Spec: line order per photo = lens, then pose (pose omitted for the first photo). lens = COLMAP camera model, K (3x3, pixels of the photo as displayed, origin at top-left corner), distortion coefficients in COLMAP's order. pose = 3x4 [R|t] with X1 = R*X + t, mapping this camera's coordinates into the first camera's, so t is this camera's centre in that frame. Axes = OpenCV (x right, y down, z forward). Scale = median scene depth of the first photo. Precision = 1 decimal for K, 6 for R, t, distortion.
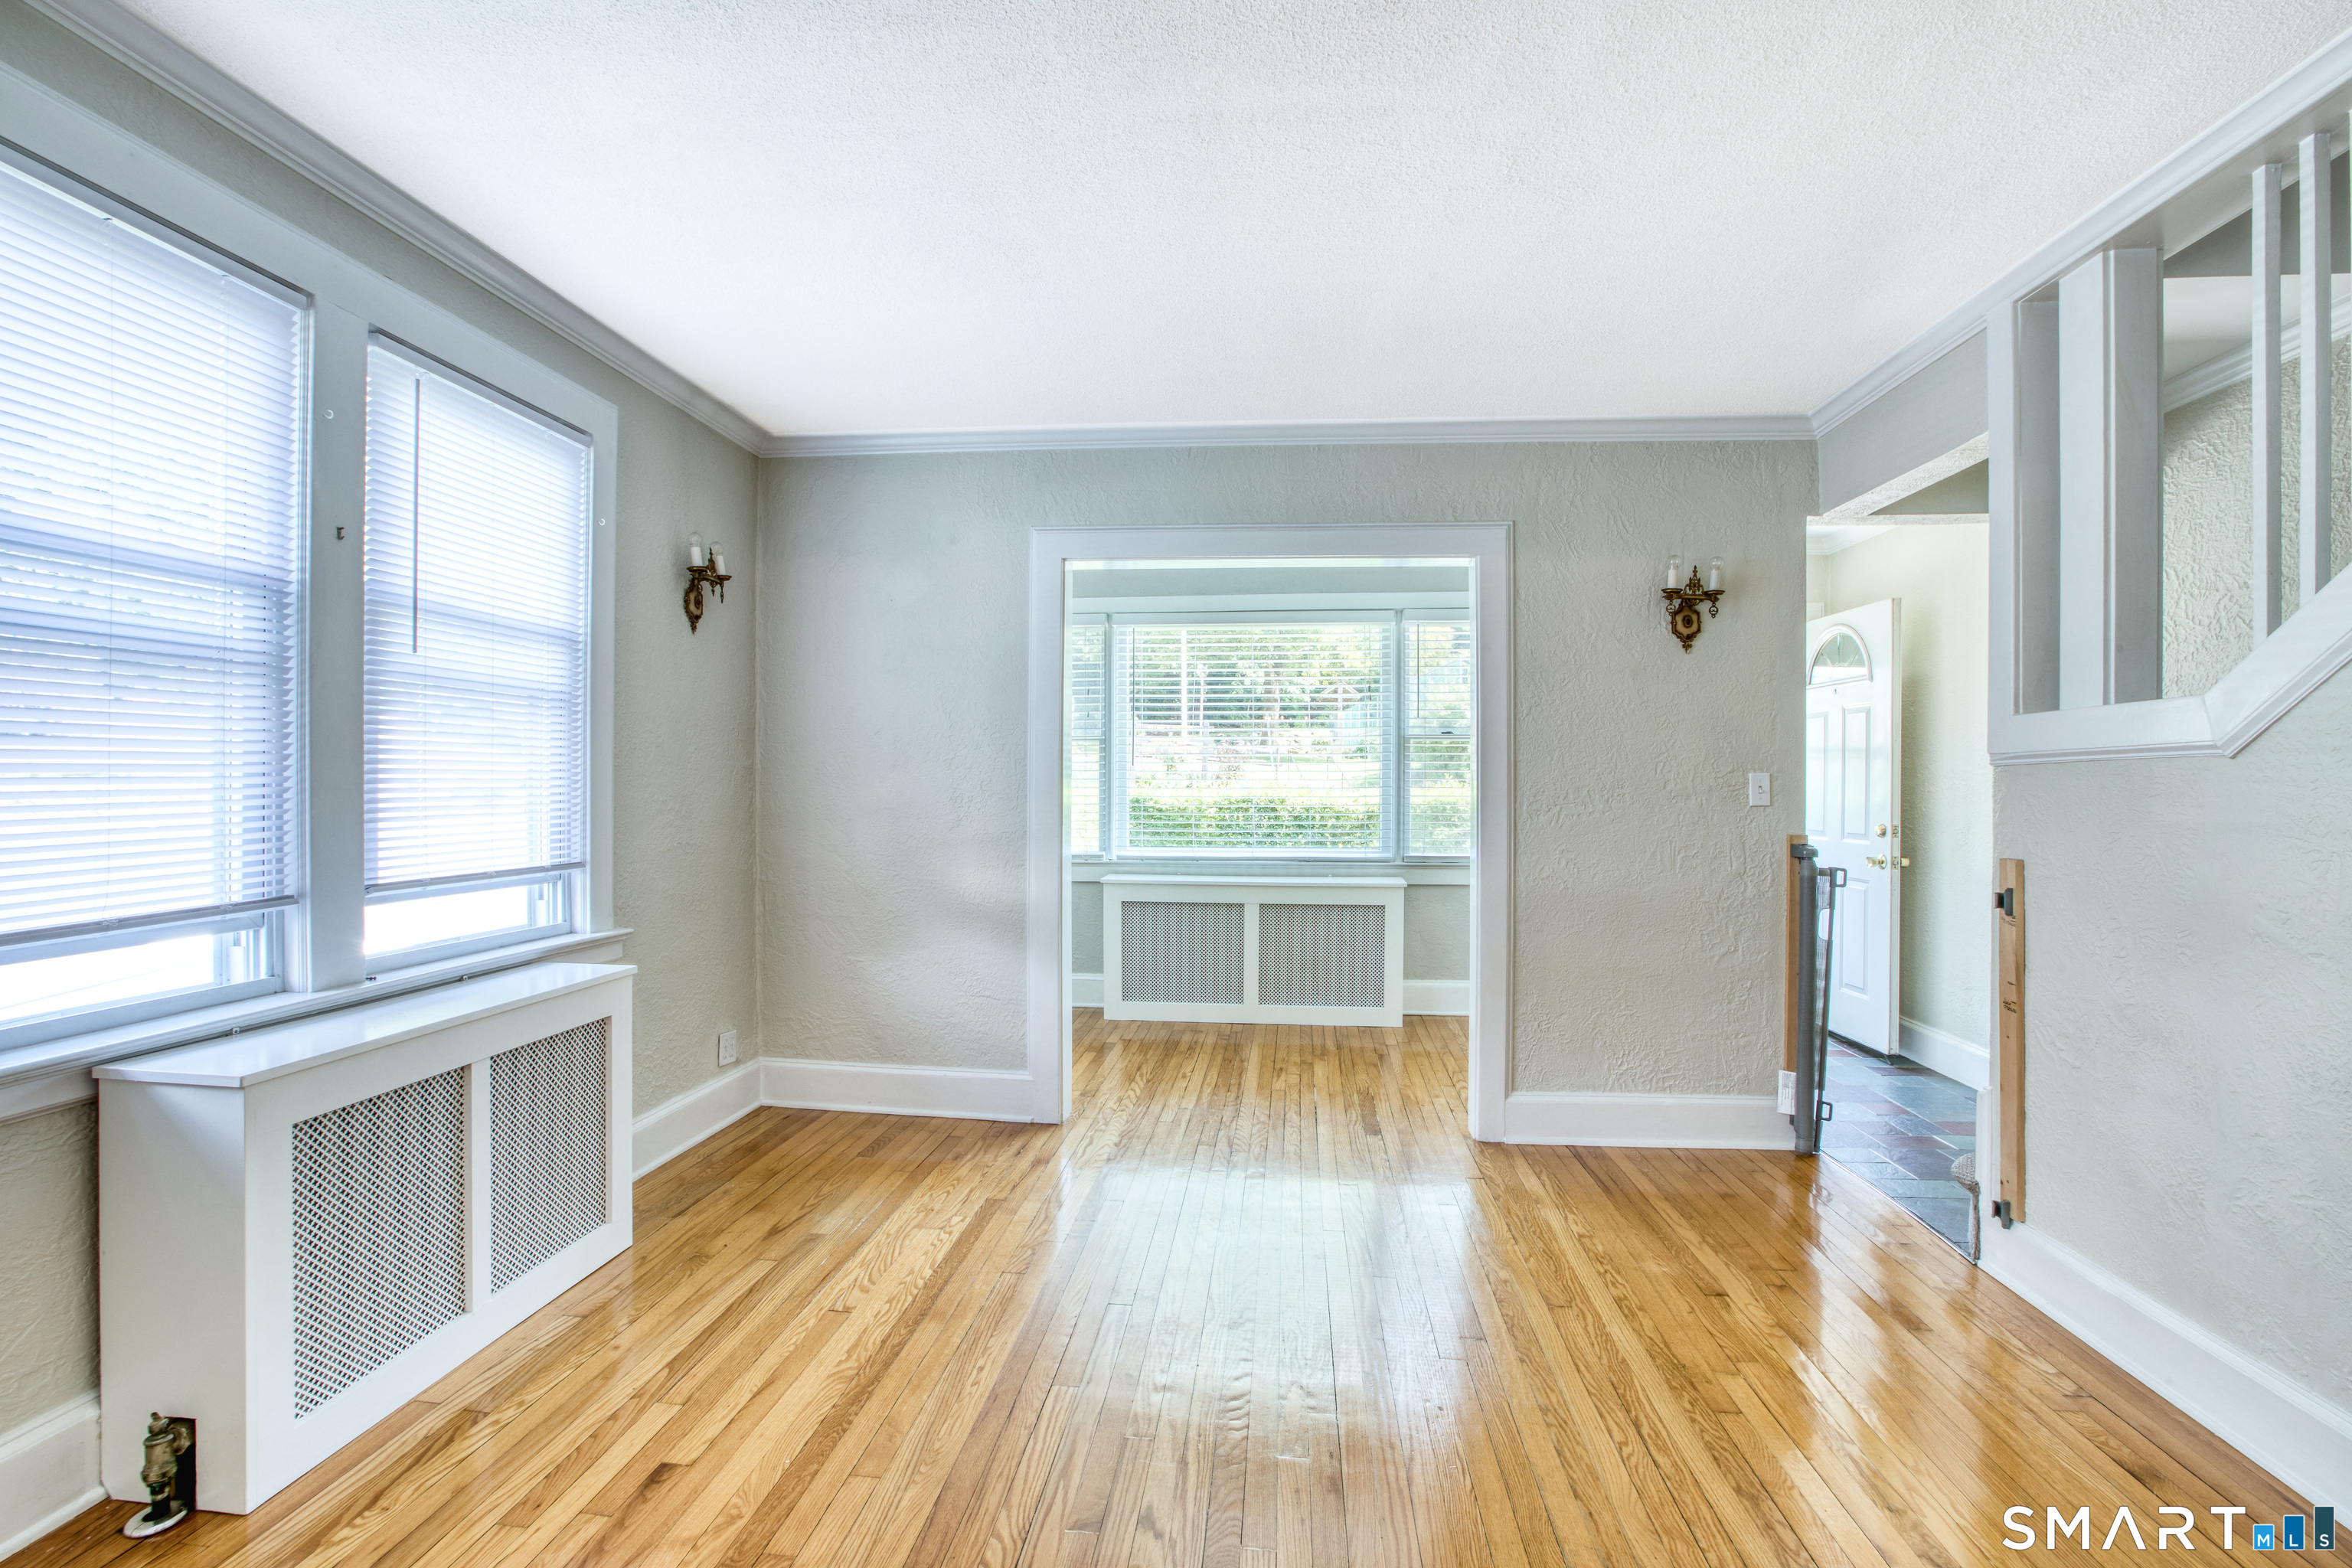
lens RADIAL K [[1072.8, 0, 1184.0], [0, 1072.8, 780.2], [0, 0, 1]] dist [-0.045636, 0.011763]
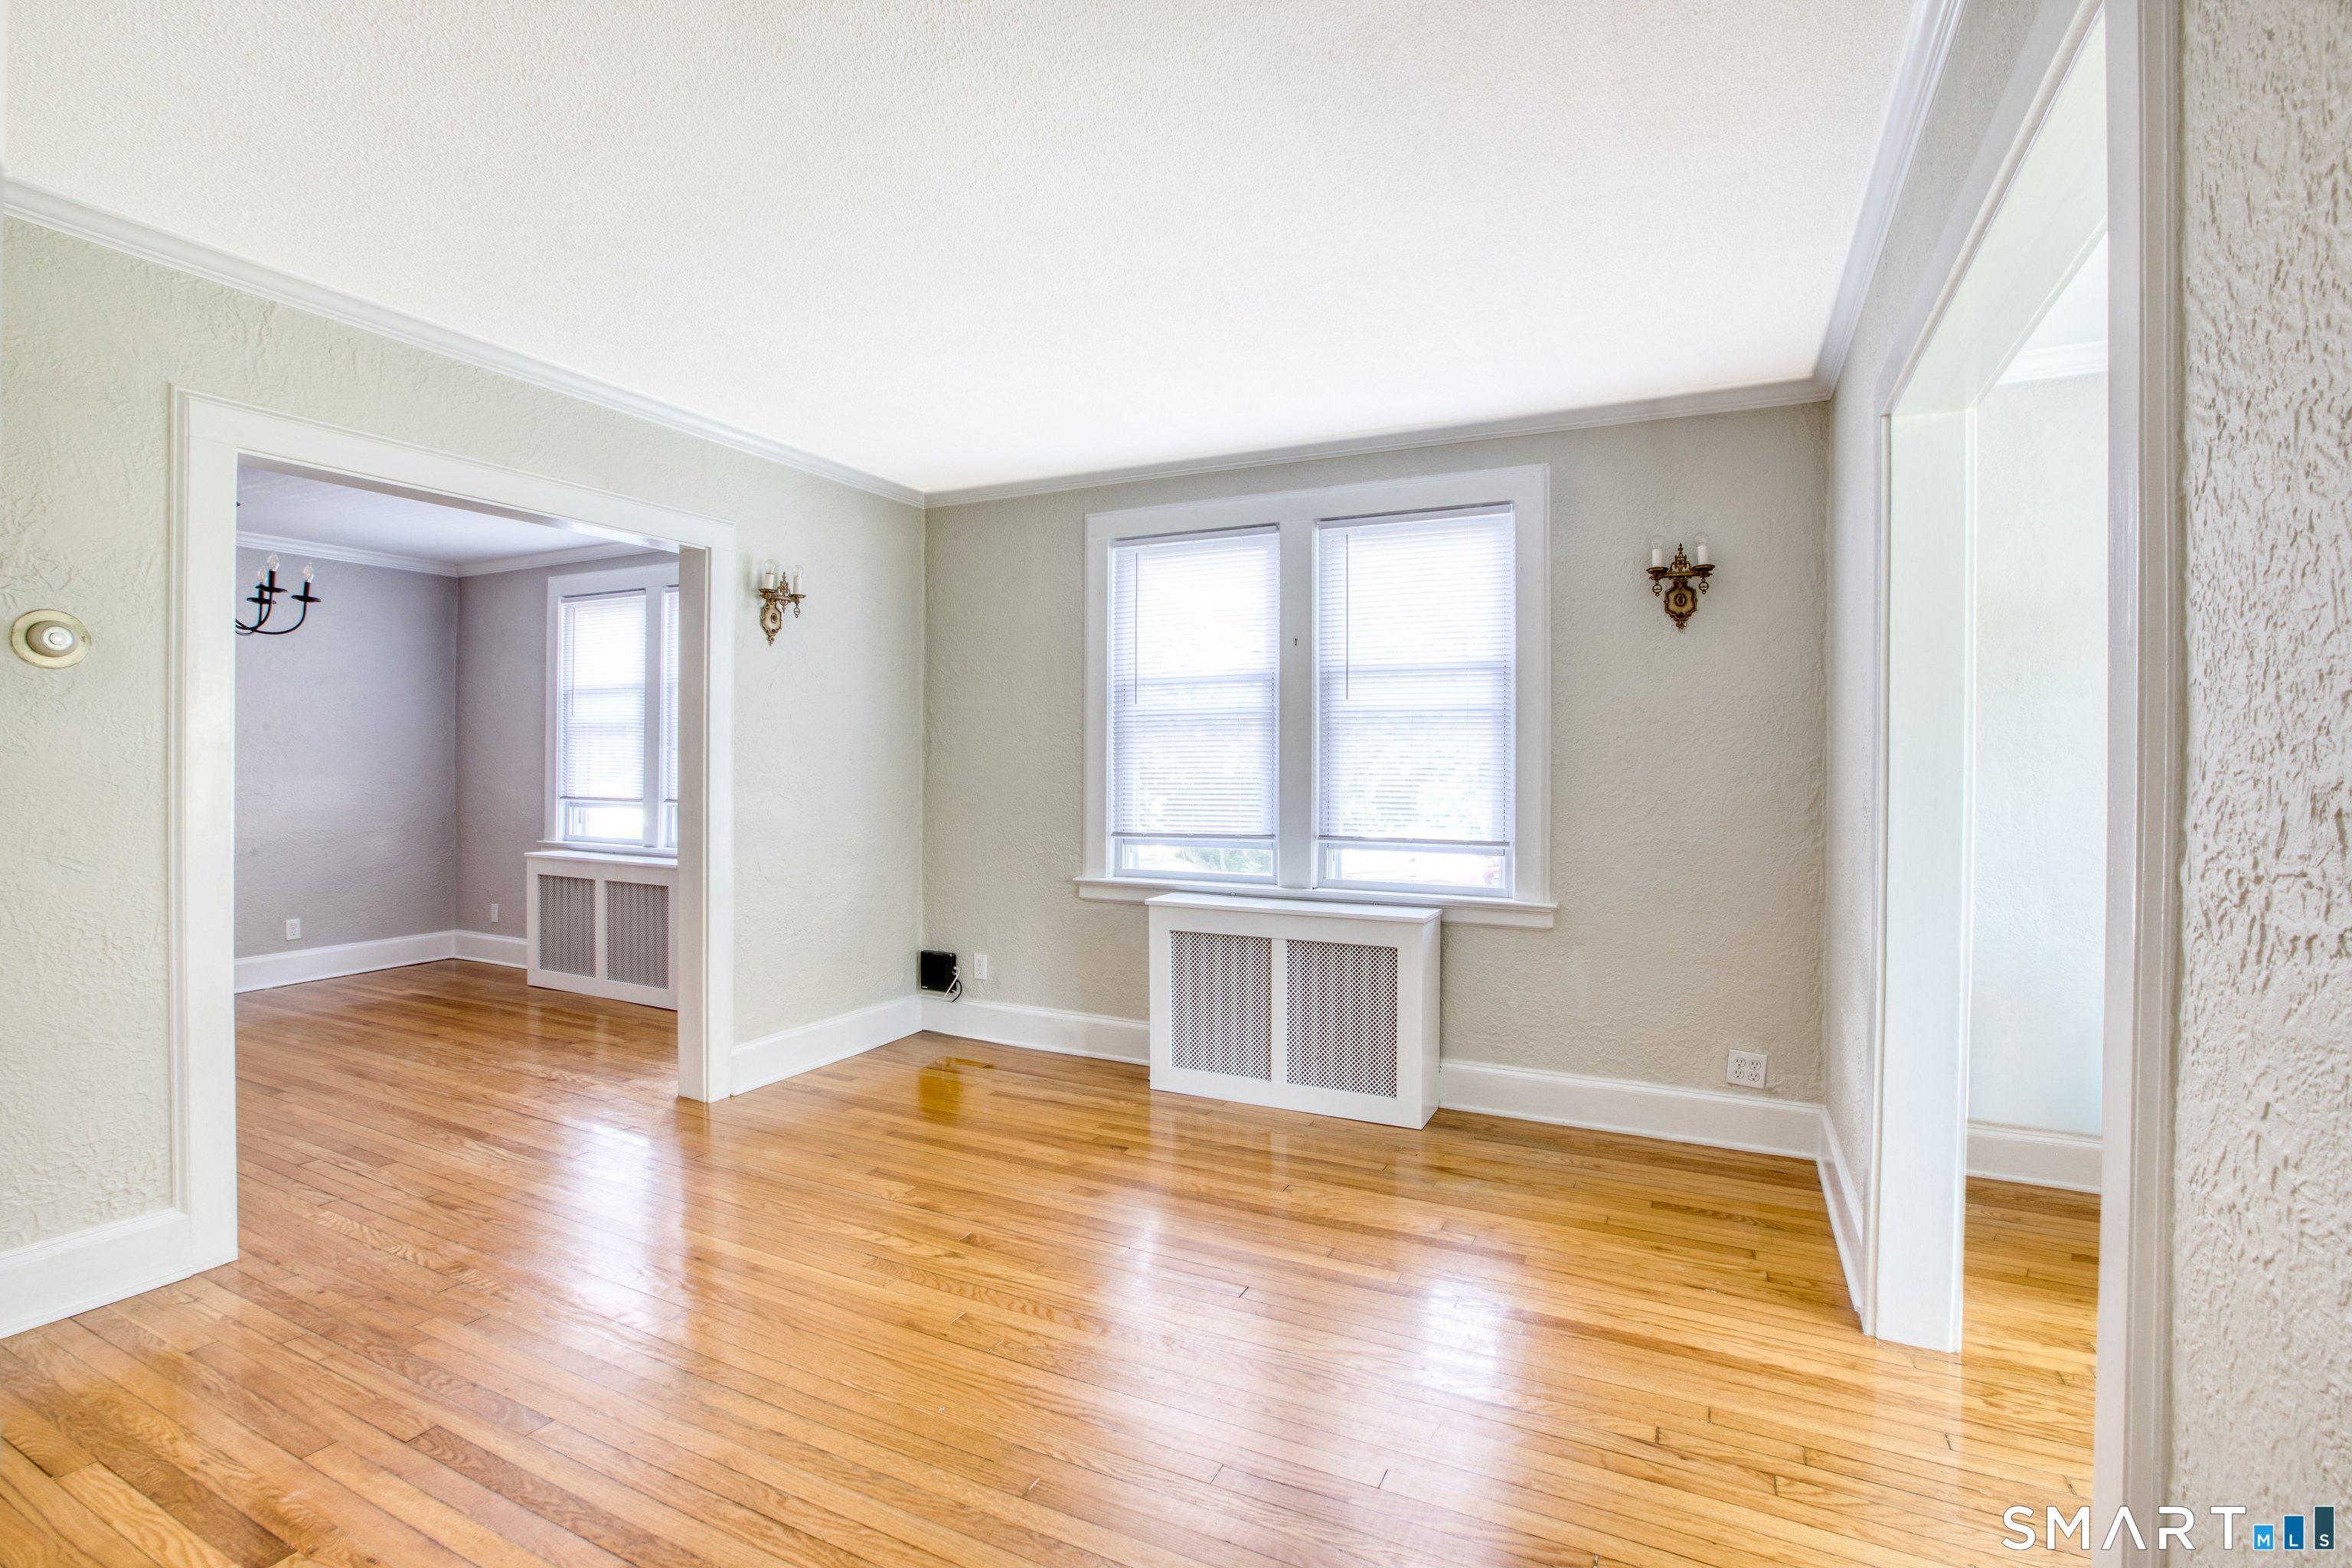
lens RADIAL K [[1072.8, 0, 1173.0], [0, 1072.8, 764.6], [0, 0, 1]] dist [-0.045636, 0.011763]
pose [[-0.357499, -0.015780, -0.933780, 0.944376], [-0.006007, 0.999875, -0.014597, 0.008439], [0.933894, 0.000391, -0.357550, 1.343907]]
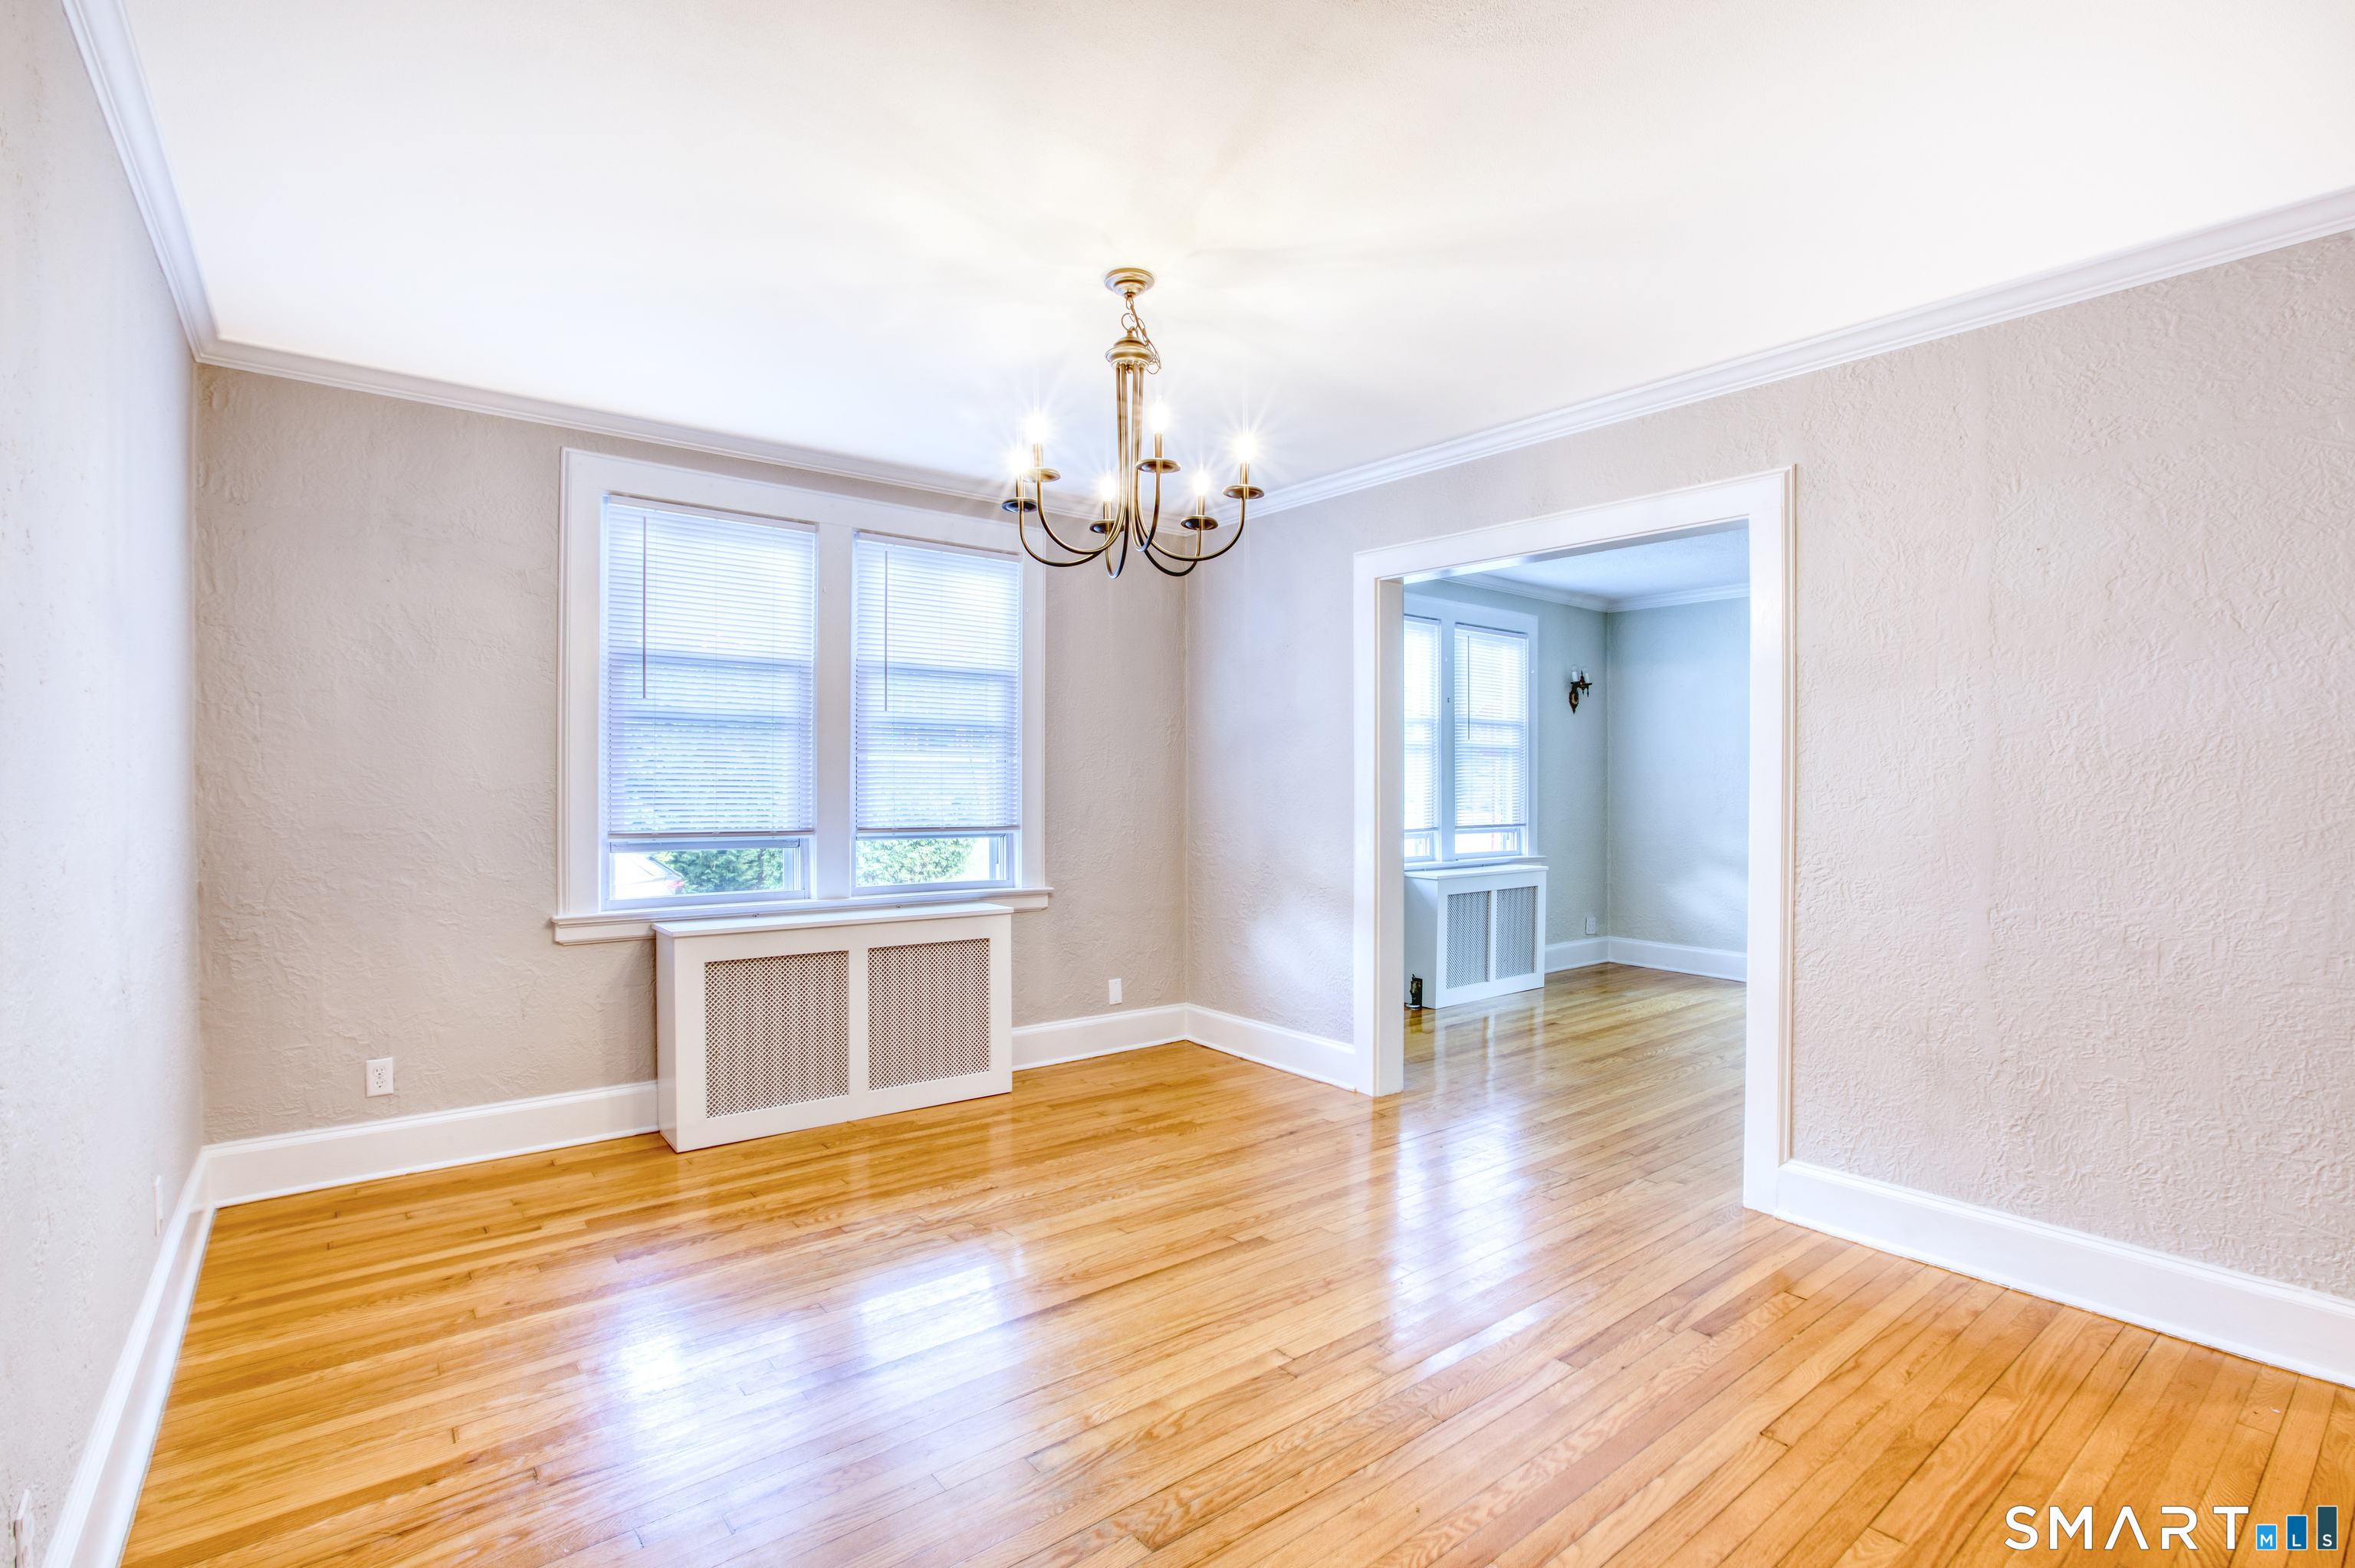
lens RADIAL K [[1074.0, 0, 1139.8], [0, 1074.0, 786.7], [0, 0, 1]] dist [-0.045636, 0.011763]
pose [[0.676974, 0.003167, -0.736000, 0.683360], [0.000290, 0.999990, 0.004569, -0.015090], [0.736007, -0.003306, 0.676966, -1.419279]]
